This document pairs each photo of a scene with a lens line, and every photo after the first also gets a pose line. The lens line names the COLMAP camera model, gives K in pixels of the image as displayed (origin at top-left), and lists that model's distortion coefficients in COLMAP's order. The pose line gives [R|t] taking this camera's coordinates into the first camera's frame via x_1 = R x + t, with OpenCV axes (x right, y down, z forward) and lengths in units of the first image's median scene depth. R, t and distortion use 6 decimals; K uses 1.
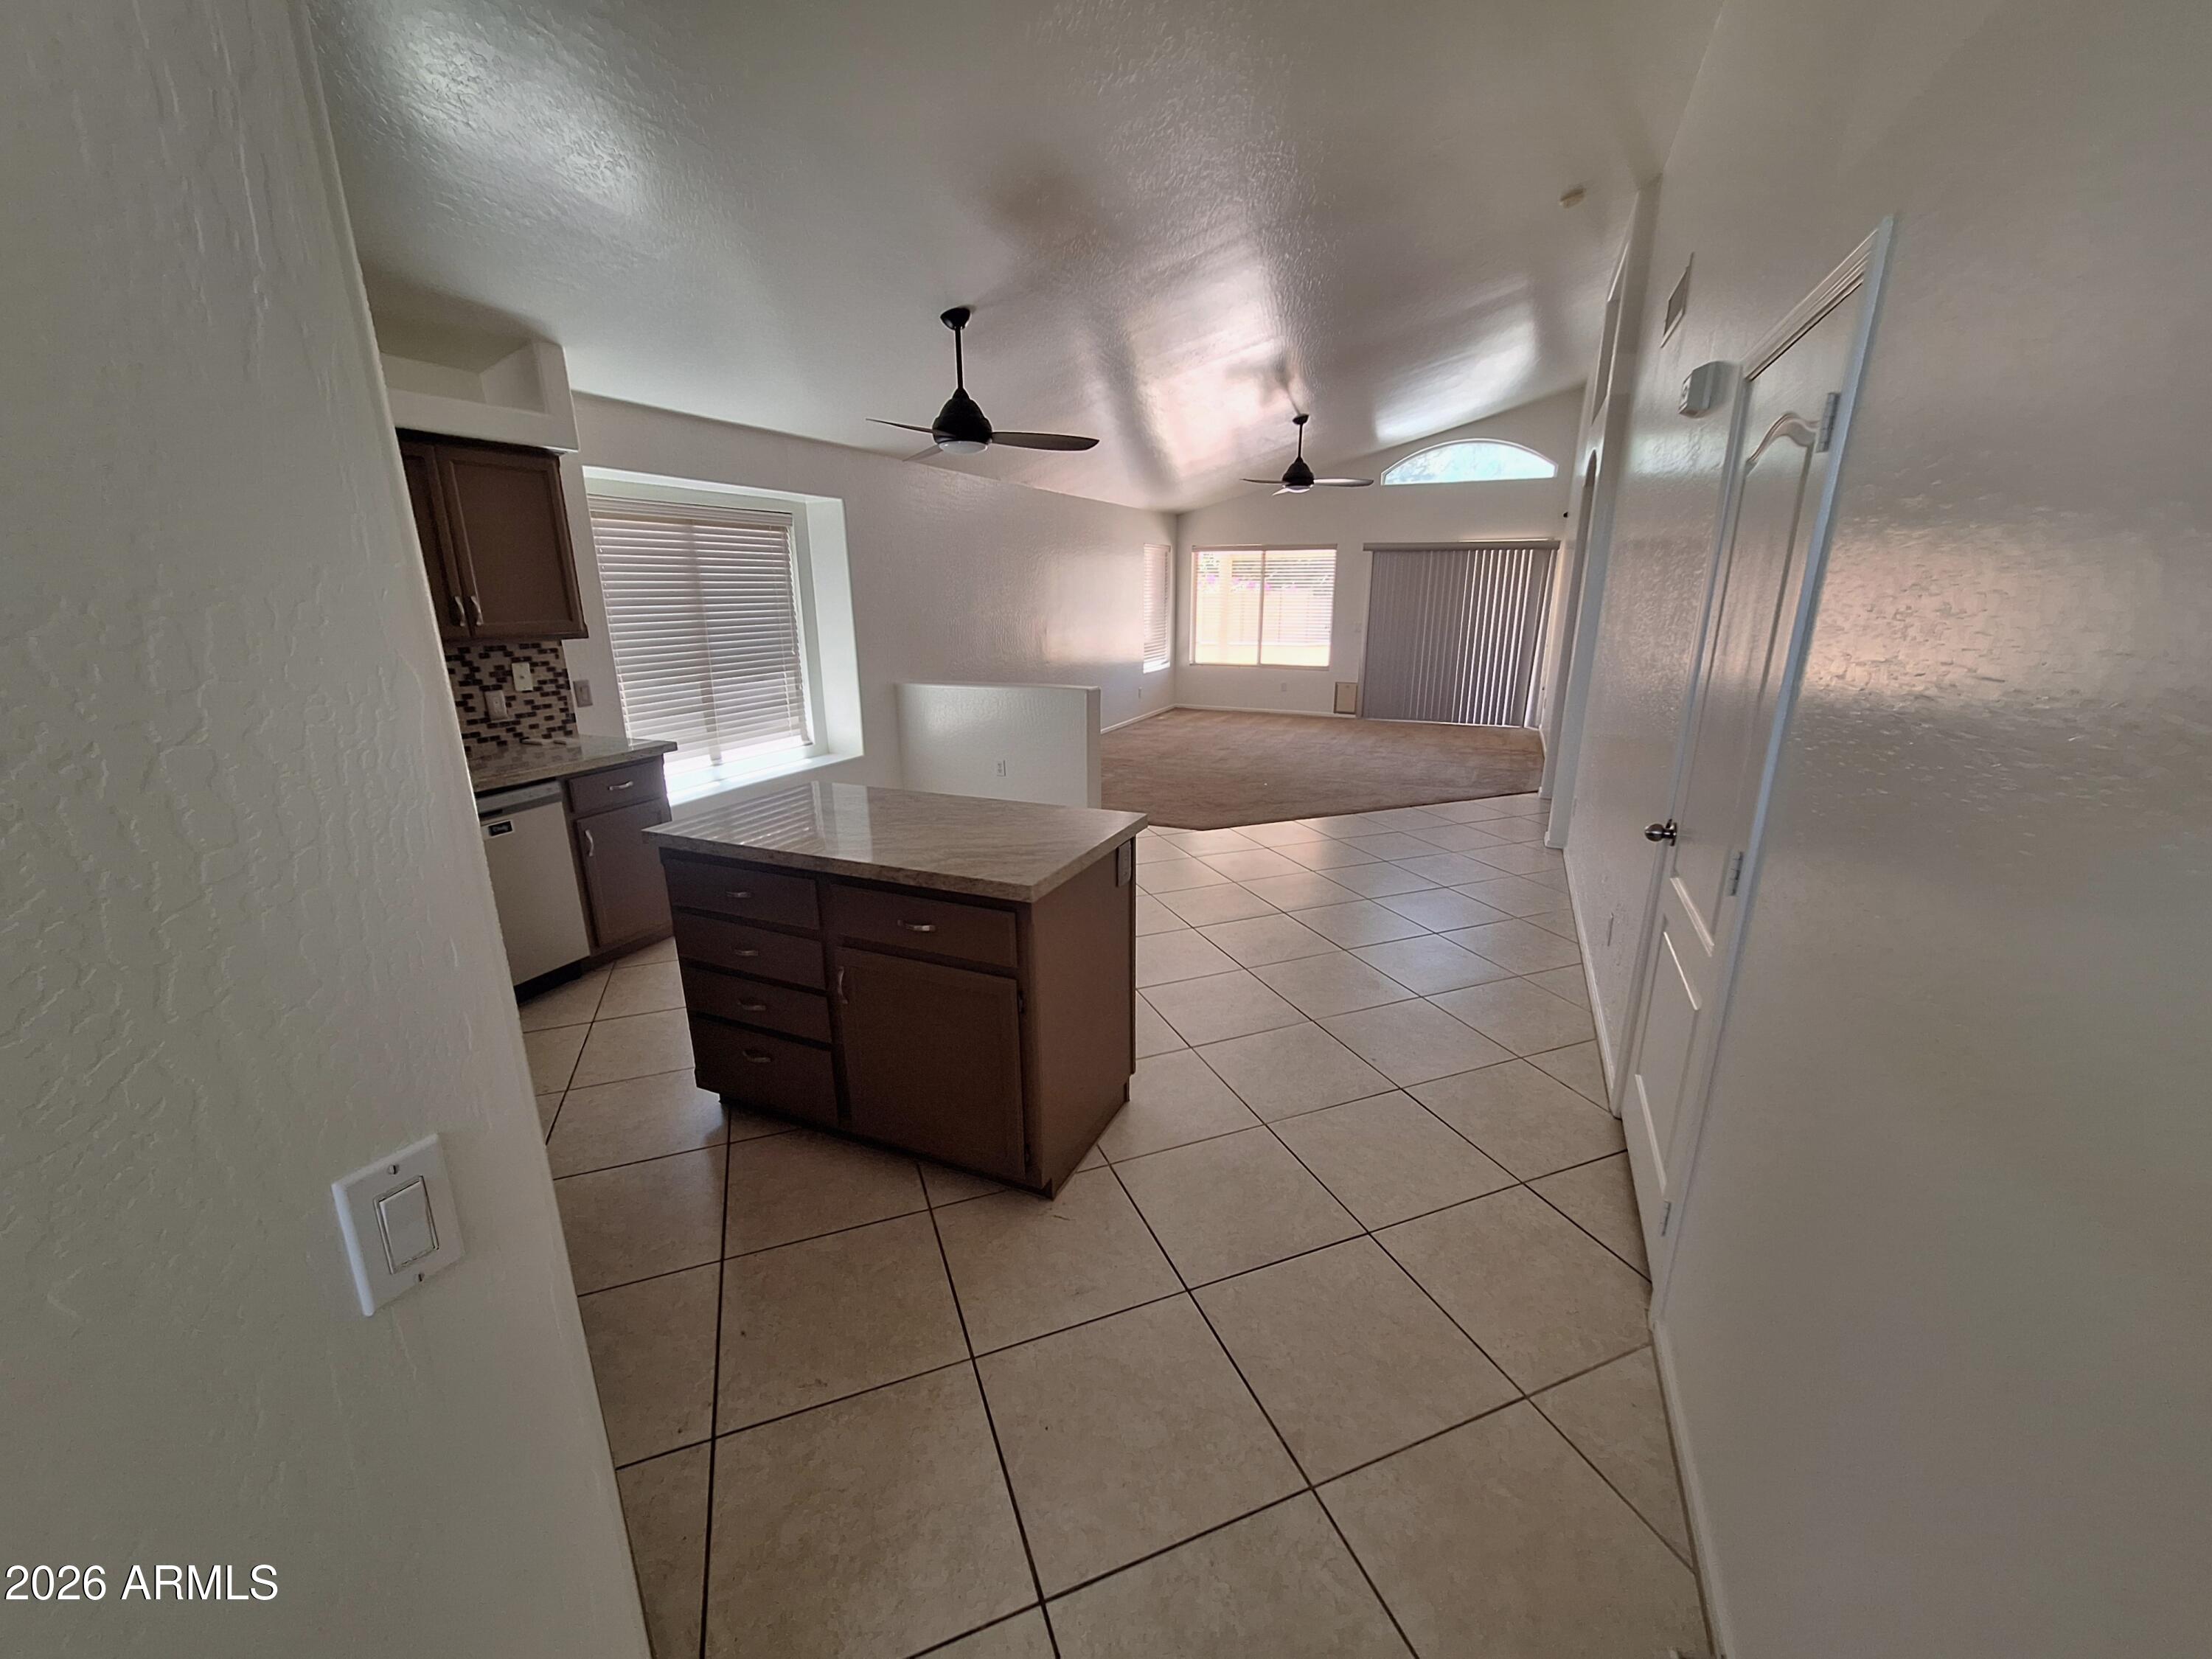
lens RADIAL K [[880.3, 0, 1109.7], [0, 880.3, 835.3], [0, 0, 1]] dist [-0.003444, 0.001986]
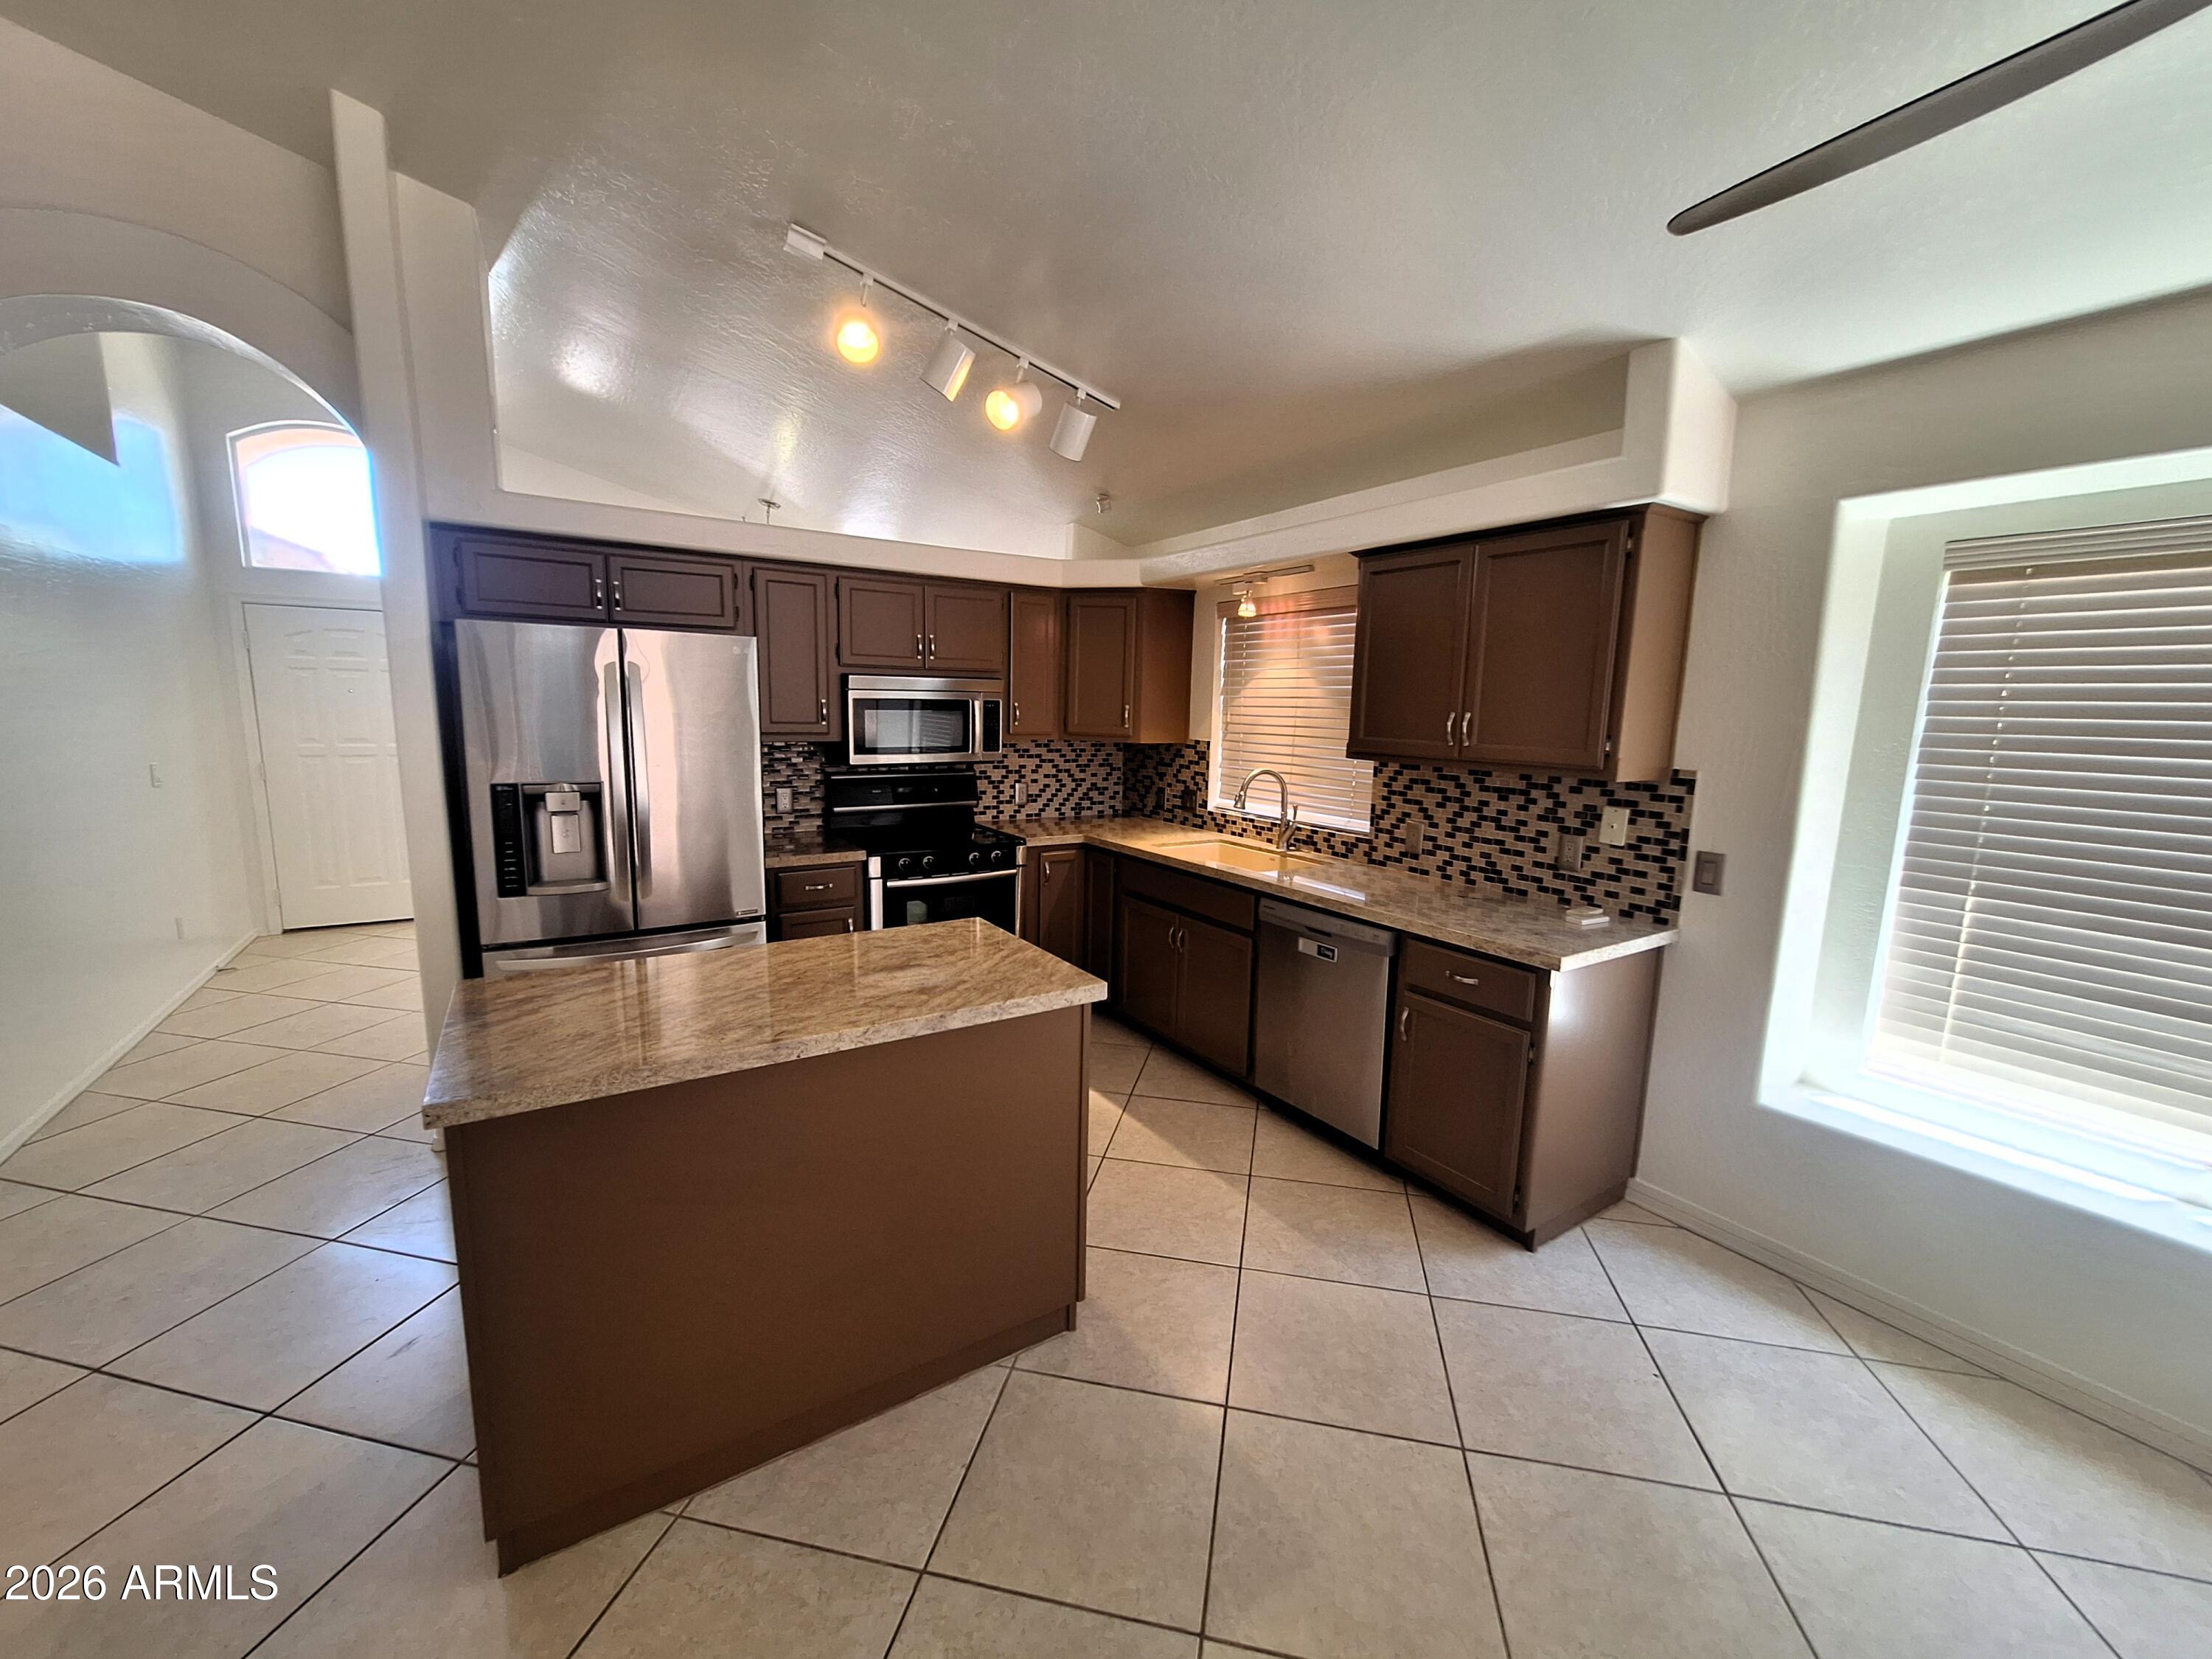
lens RADIAL K [[880.3, 0, 1120.0], [0, 880.3, 840.5], [0, 0, 1]] dist [-0.003444, 0.001986]
pose [[-0.540631, 0.129151, -0.831287, 0.150137], [-0.246552, 0.920431, 0.303347, -0.279254], [0.804320, 0.368955, -0.465771, 0.981996]]
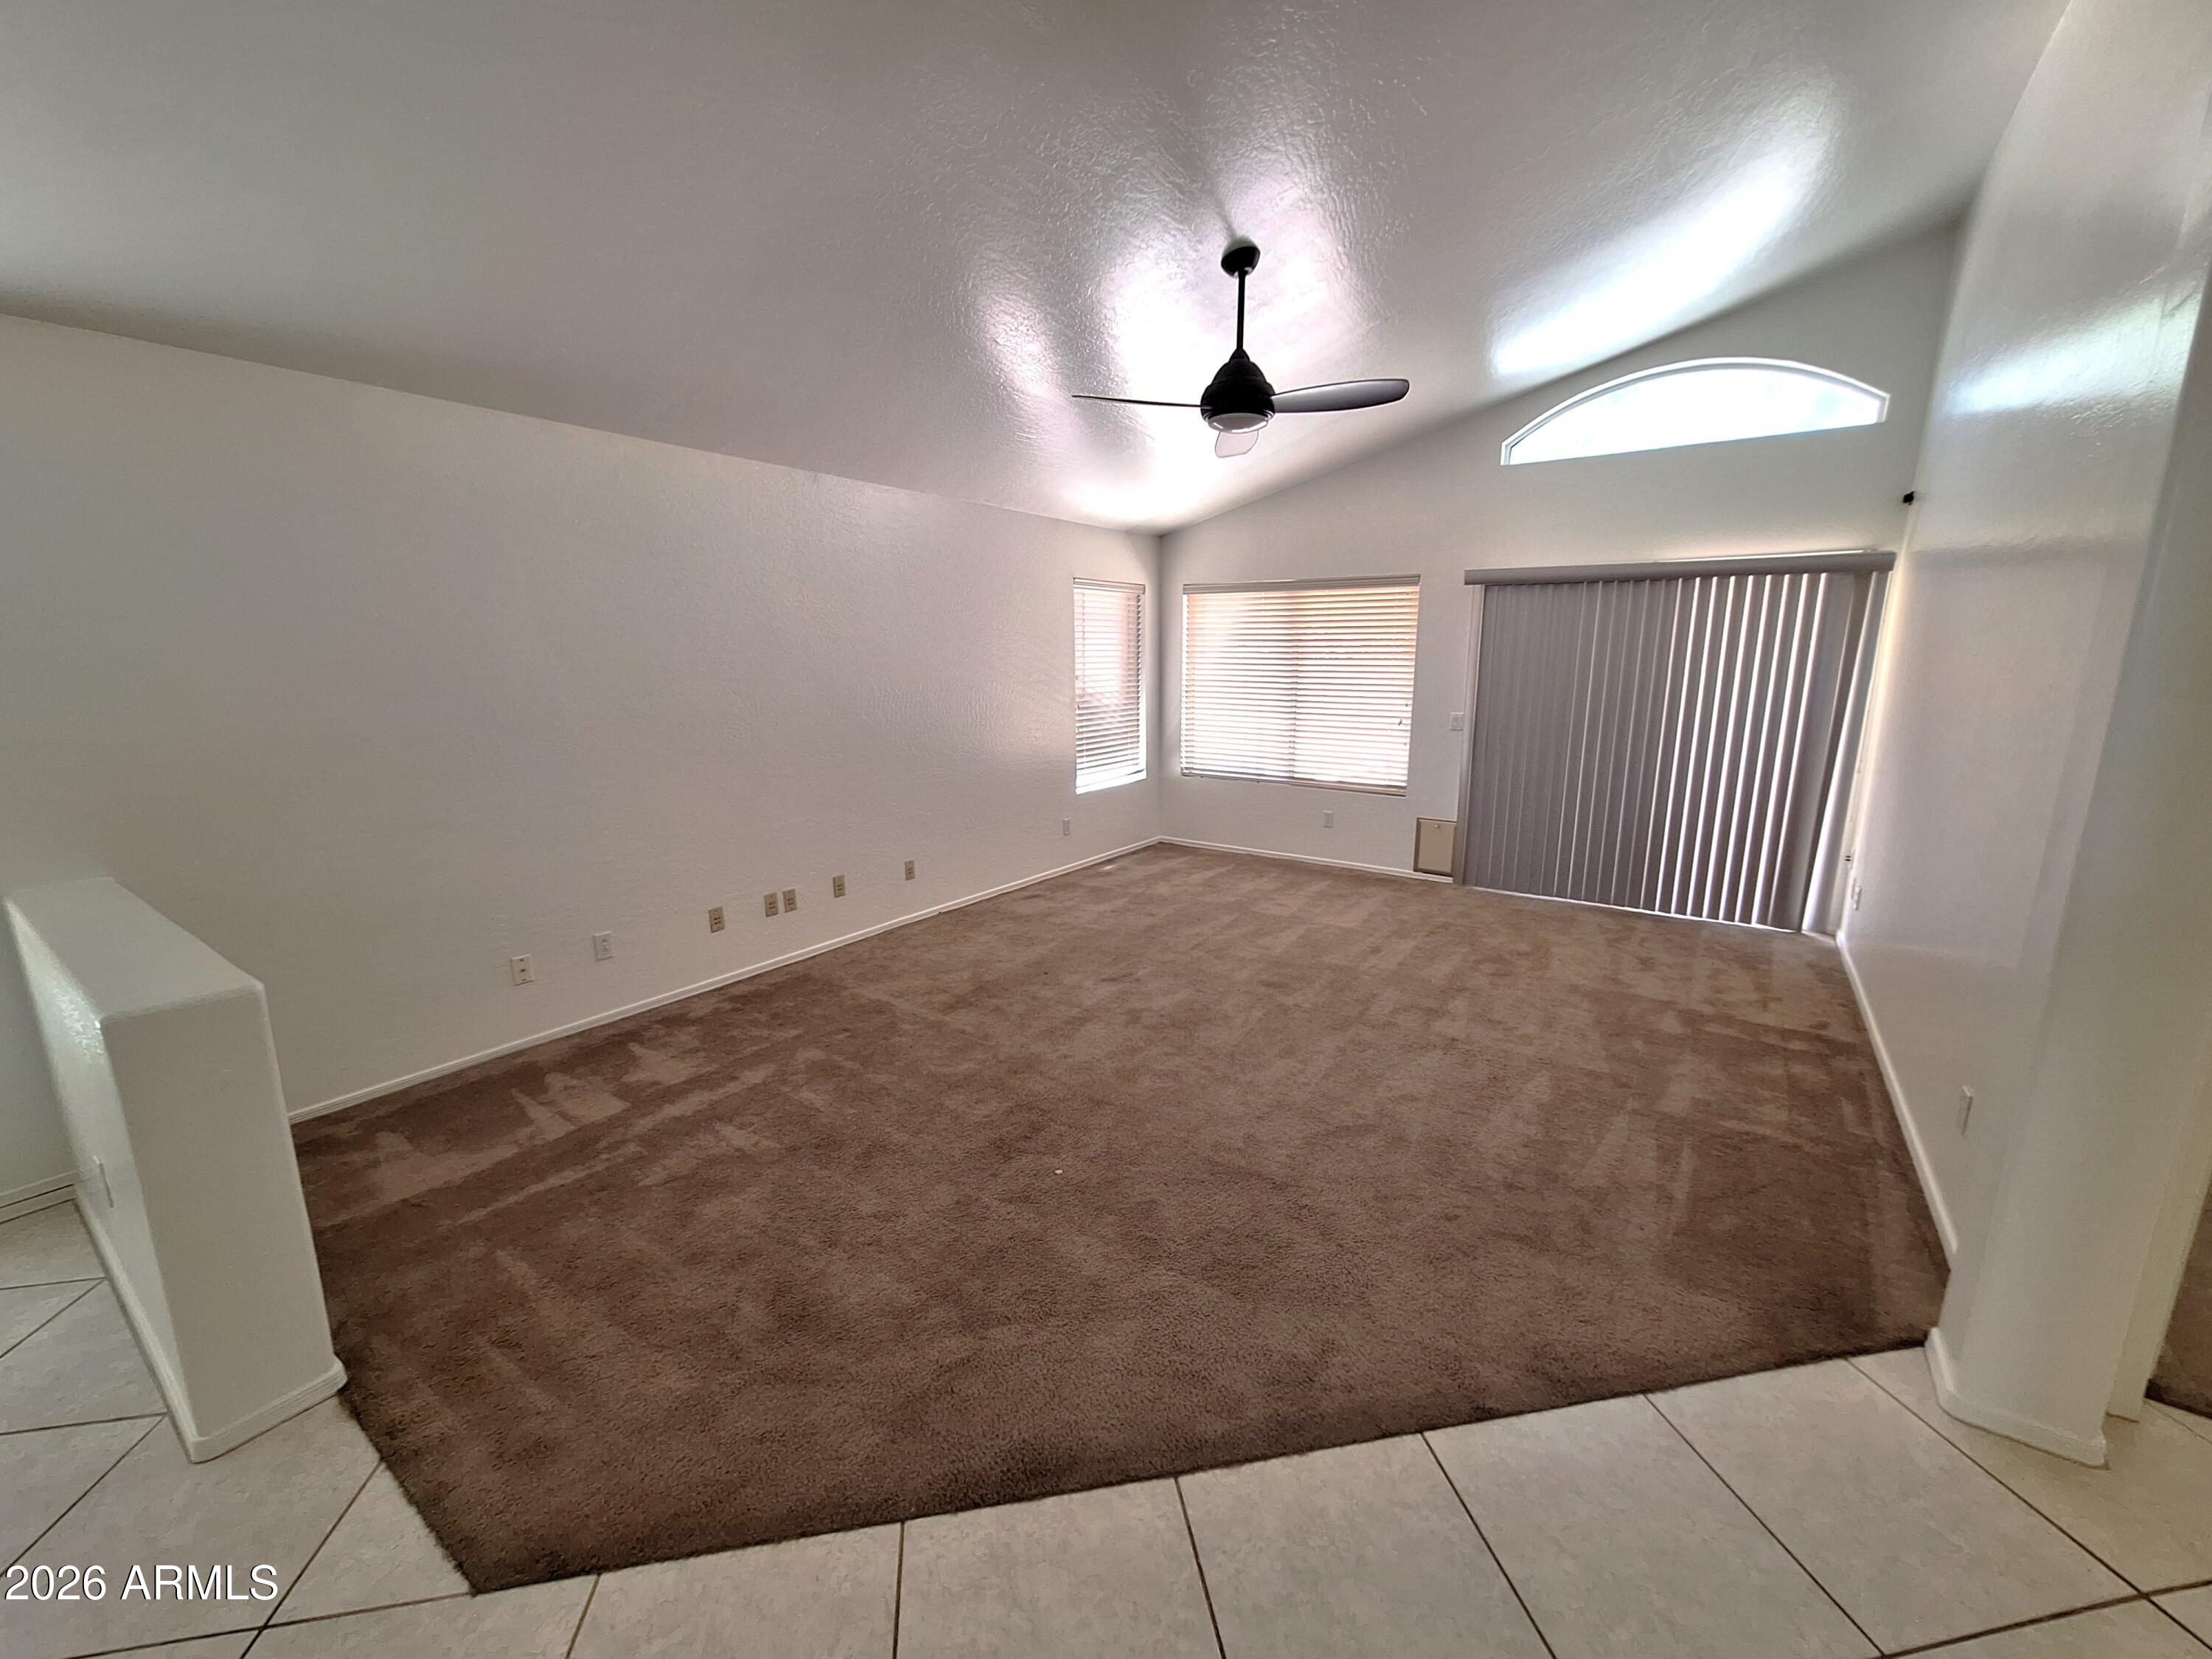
lens RADIAL K [[880.3, 0, 1115.4], [0, 880.3, 825.3], [0, 0, 1]] dist [-0.003444, 0.001986]
pose [[0.980564, 0.038878, -0.192309, 0.476081], [-0.053855, 0.995857, -0.073275, -0.317452], [0.188663, 0.082207, 0.978595, 1.123430]]
